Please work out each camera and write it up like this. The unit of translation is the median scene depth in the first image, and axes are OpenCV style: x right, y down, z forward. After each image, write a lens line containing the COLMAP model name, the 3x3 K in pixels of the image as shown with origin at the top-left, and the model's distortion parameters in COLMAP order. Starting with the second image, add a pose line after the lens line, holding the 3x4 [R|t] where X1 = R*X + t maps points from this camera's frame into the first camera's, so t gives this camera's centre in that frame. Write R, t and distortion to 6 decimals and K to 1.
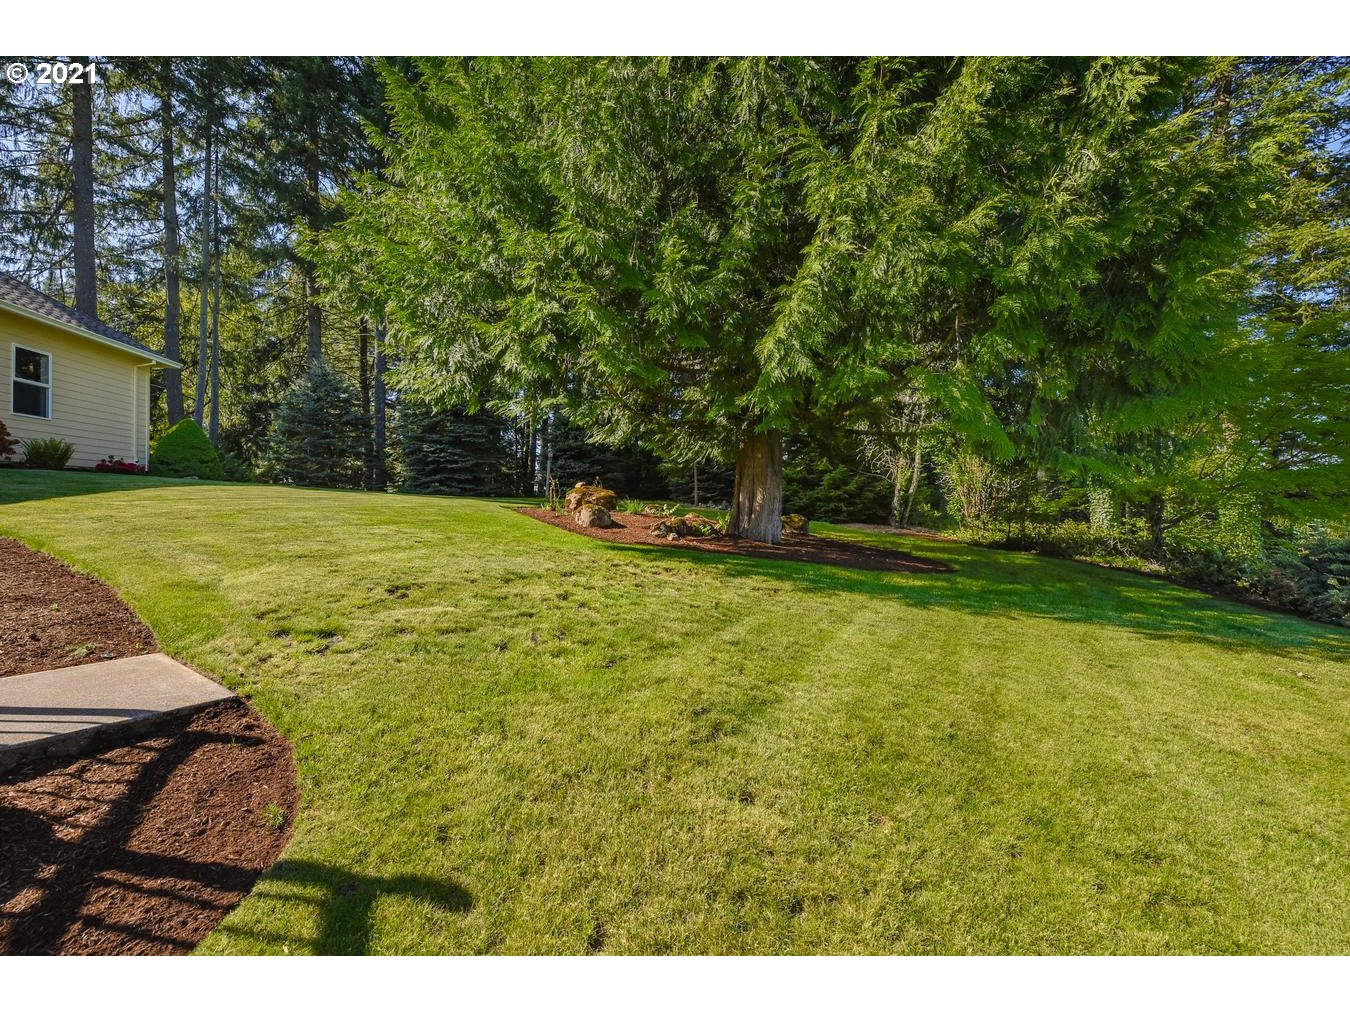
lens RADIAL K [[555.9, 0, 678.1], [0, 555.9, 502.2], [0, 0, 1]] dist [0.008953, 0.000148]
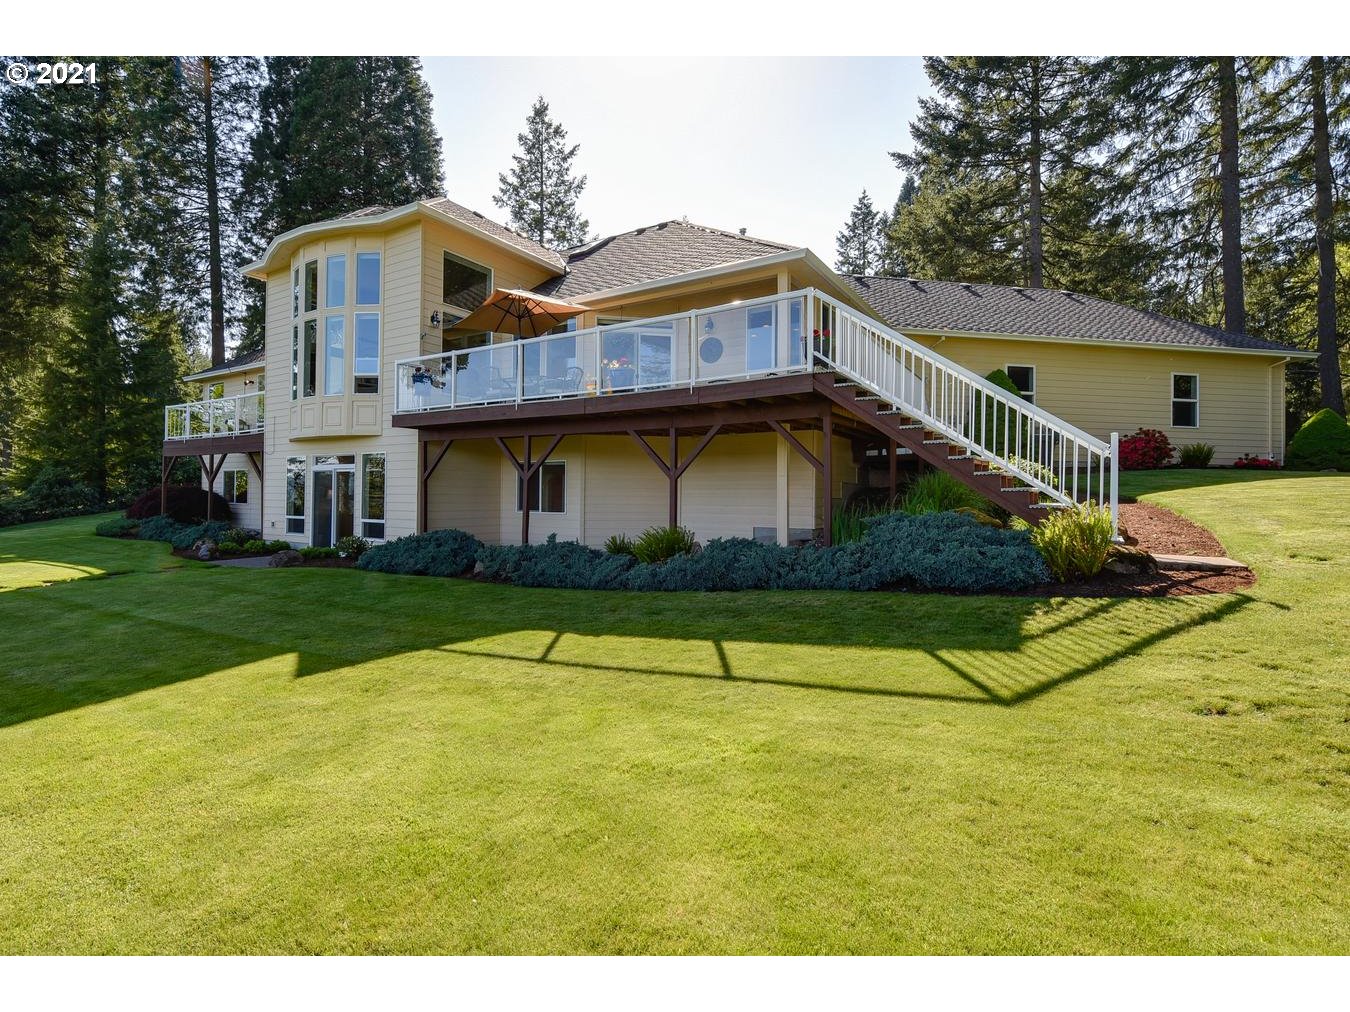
lens RADIAL K [[603.1, 0, 664.5], [0, 603.1, 474.9], [0, 0, 1]] dist [0.008942, -0.000574]
pose [[-0.000201, -0.033634, -0.999434, 0.165731], [-0.009065, 0.999393, -0.033631, 0.009154], [0.999959, 0.009053, -0.000505, -0.132465]]
